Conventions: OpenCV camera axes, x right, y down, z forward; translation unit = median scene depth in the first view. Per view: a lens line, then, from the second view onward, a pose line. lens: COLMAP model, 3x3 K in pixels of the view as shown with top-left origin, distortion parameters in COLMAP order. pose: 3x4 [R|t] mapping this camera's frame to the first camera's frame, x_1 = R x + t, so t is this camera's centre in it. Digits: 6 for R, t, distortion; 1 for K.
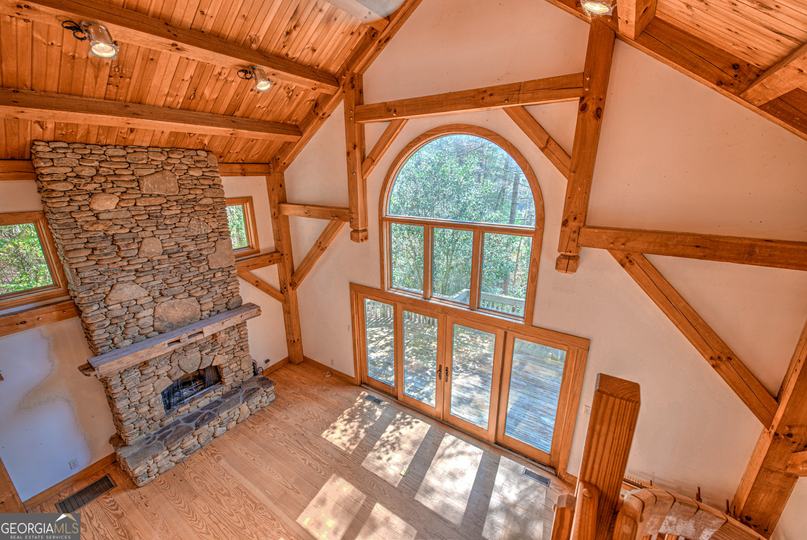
lens RADIAL K [[322.0, 0, 410.0], [0, 322.0, 271.5], [0, 0, 1]] dist [0.006151, -0.004512]
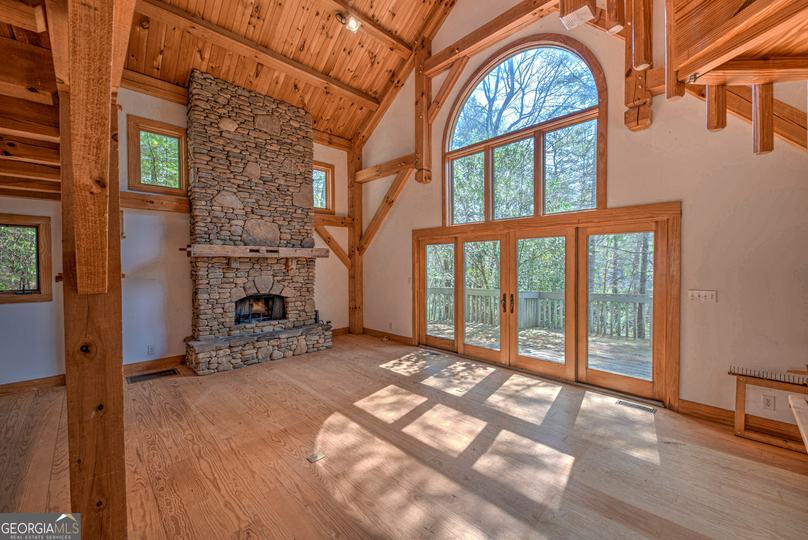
lens RADIAL K [[322.4, 0, 409.6], [0, 322.4, 269.9], [0, 0, 1]] dist [0.006151, -0.004512]
pose [[0.977539, -0.000218, -0.210753, 0.025476], [-0.056912, 0.962574, -0.264975, 0.503869], [0.202923, 0.271018, 0.940942, 0.071433]]
